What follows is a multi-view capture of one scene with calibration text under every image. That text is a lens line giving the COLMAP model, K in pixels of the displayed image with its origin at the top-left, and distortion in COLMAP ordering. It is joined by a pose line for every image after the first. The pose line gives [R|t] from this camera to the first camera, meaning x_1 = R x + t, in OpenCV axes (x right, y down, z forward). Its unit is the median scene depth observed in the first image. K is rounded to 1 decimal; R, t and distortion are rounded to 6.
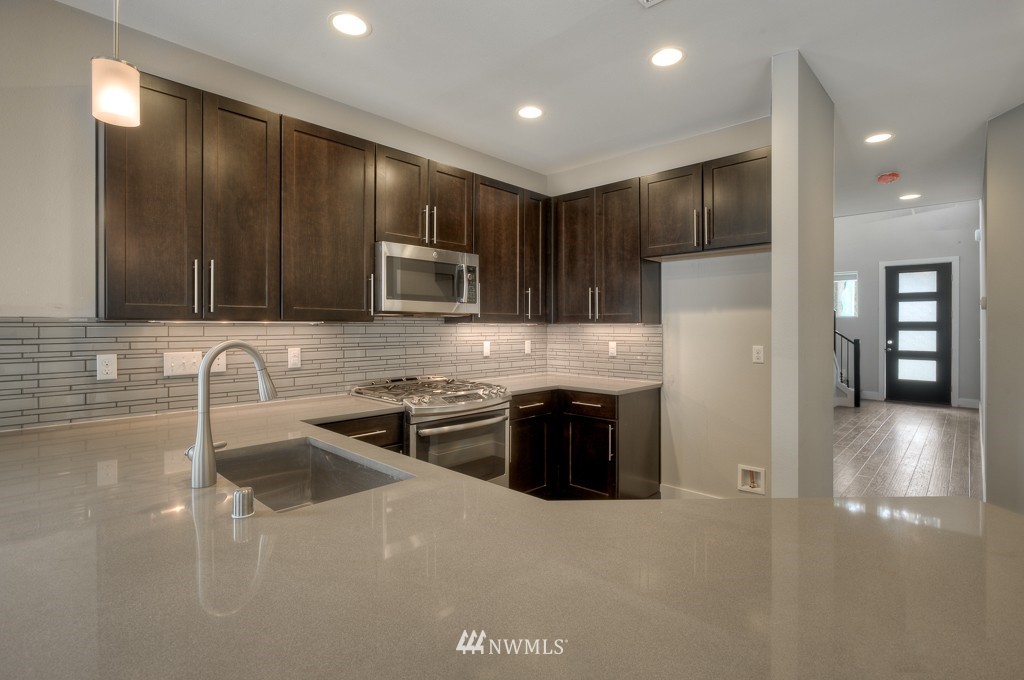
lens RADIAL K [[478.4, 0, 505.4], [0, 478.4, 326.1], [0, 0, 1]] dist [-0.013184, 0.002500]
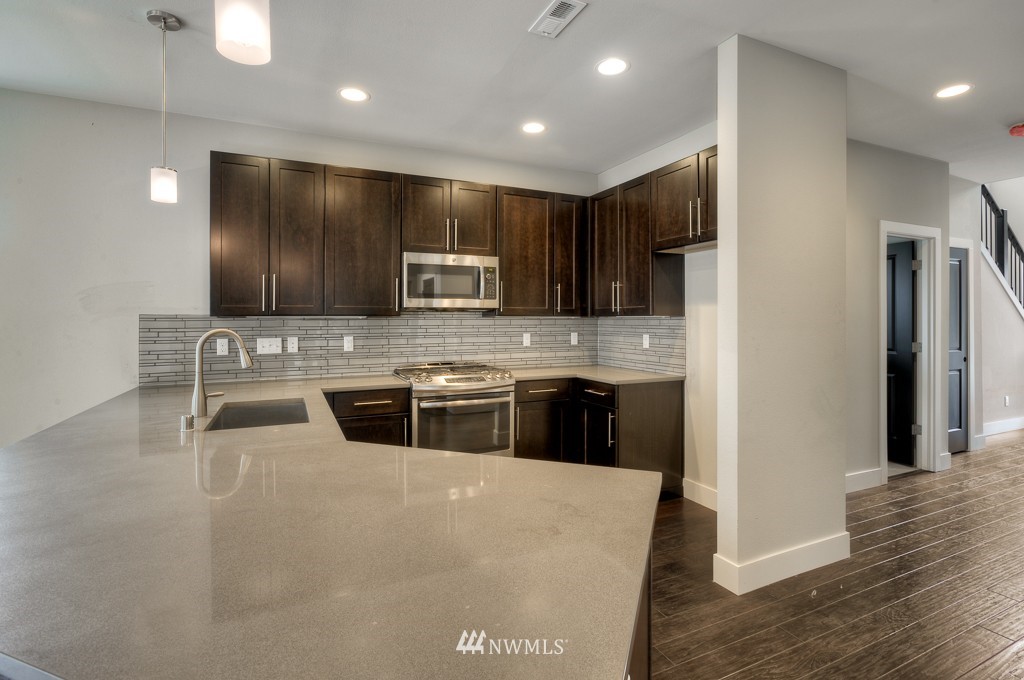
lens RADIAL K [[478.4, 0, 503.7], [0, 478.4, 315.6], [0, 0, 1]] dist [-0.013184, 0.002500]
pose [[0.929667, -0.006591, -0.368342, 0.377679], [0.003998, 0.999962, -0.007802, 0.000557], [0.368379, 0.005780, 0.929658, -0.060892]]
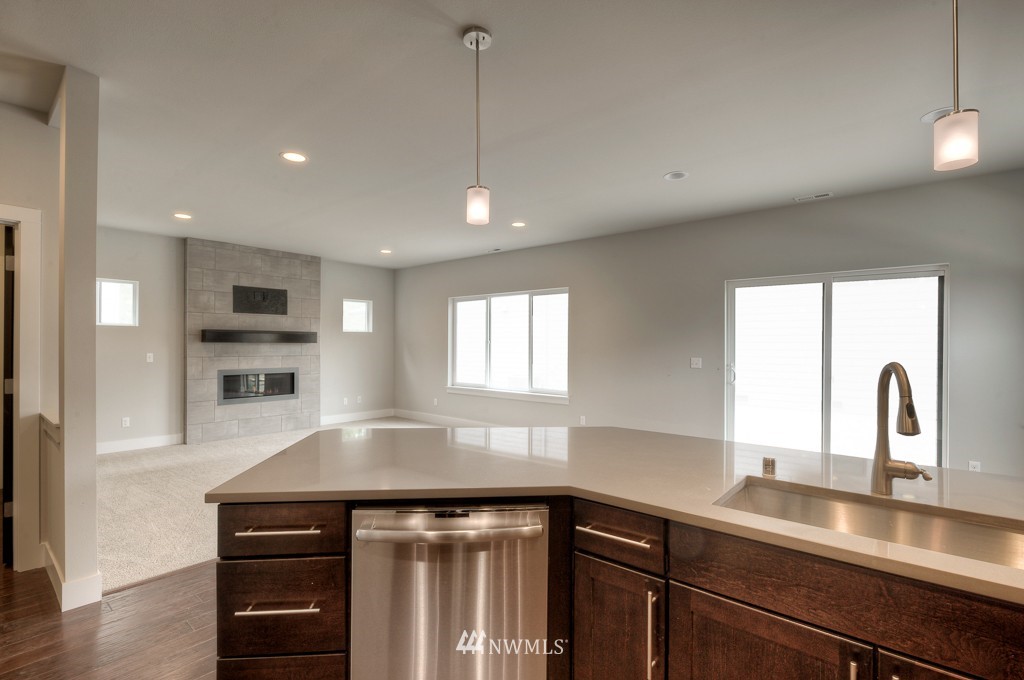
lens RADIAL K [[478.4, 0, 513.8], [0, 478.4, 344.2], [0, 0, 1]] dist [-0.013184, 0.002500]
pose [[-0.996297, -0.012920, -0.084999, 0.124779], [-0.012986, 0.999916, 0.000225, 0.001558], [0.084989, 0.001328, -0.996381, 0.786338]]
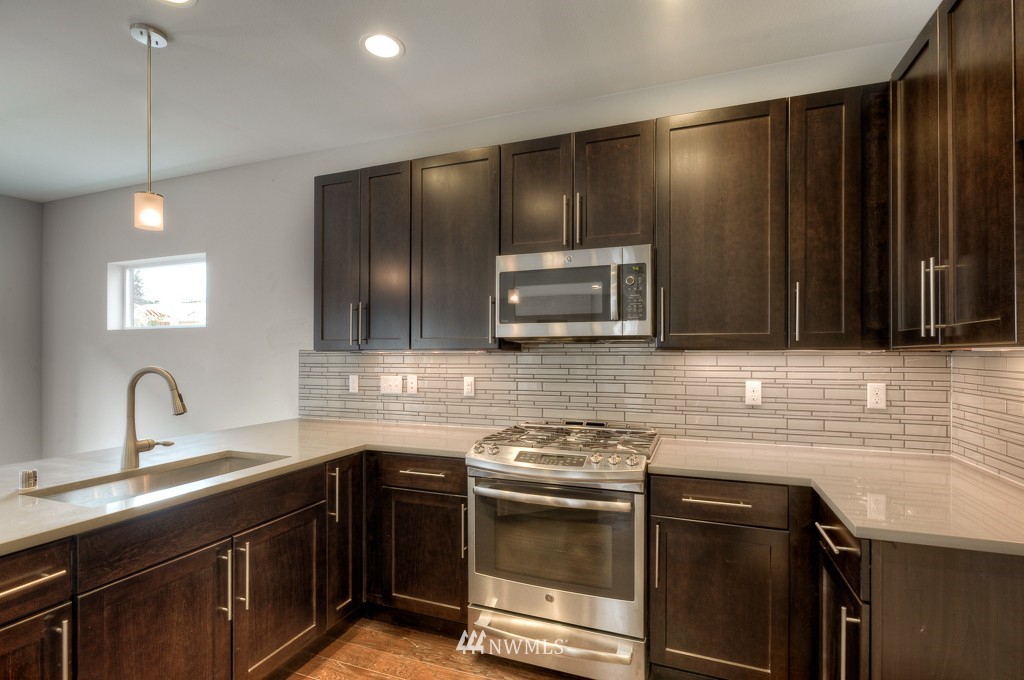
lens RADIAL K [[478.4, 0, 515.3], [0, 478.4, 344.2], [0, 0, 1]] dist [-0.013184, 0.002500]
pose [[0.404835, -0.021813, -0.914130, 0.454951], [0.001934, 0.999734, -0.022999, 0.000027], [0.914388, 0.007542, 0.404769, 0.574873]]
